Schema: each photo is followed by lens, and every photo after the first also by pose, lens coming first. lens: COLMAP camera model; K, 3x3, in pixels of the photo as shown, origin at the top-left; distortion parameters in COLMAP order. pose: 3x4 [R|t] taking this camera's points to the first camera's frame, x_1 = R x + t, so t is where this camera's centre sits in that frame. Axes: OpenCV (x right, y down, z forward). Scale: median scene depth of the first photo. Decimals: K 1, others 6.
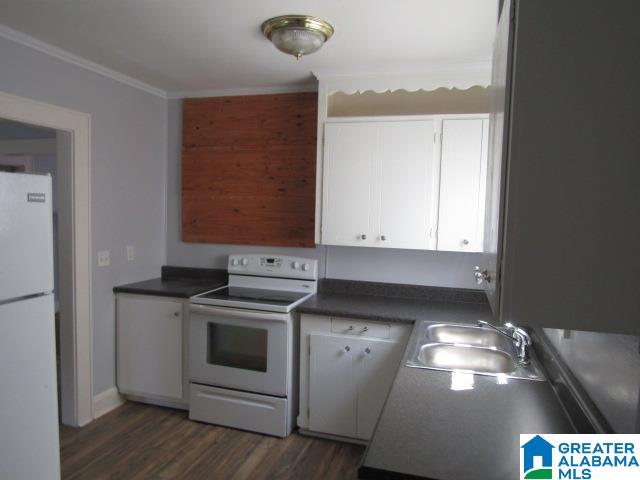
lens RADIAL K [[460.6, 0, 318.6], [0, 460.6, 238.9], [0, 0, 1]] dist [-0.004963, 0.006545]
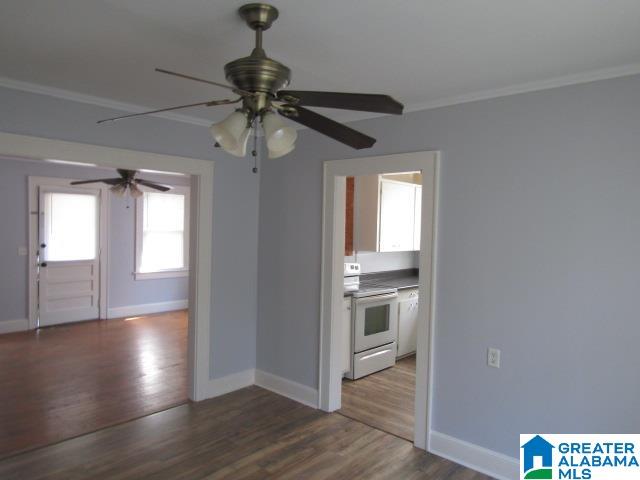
lens RADIAL K [[460.6, 0, 320.6], [0, 460.6, 243.3], [0, 0, 1]] dist [-0.004963, 0.006545]
pose [[0.404901, -0.049923, 0.912997, -1.764929], [0.046100, 0.998353, 0.034146, -0.095530], [-0.913198, 0.028264, 0.406535, 0.547461]]
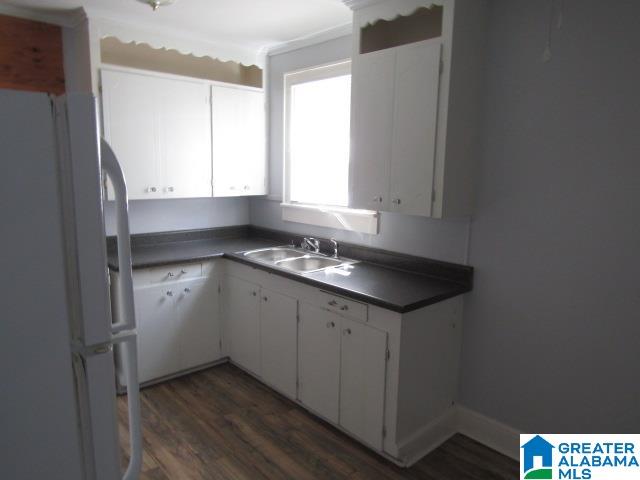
lens RADIAL K [[460.6, 0, 320.4], [0, 460.6, 236.4], [0, 0, 1]] dist [-0.004963, 0.006545]
pose [[0.518964, -0.145256, 0.842364, -0.623340], [0.056050, 0.989118, 0.136031, -0.019965], [-0.852956, -0.023381, 0.521458, 0.137751]]
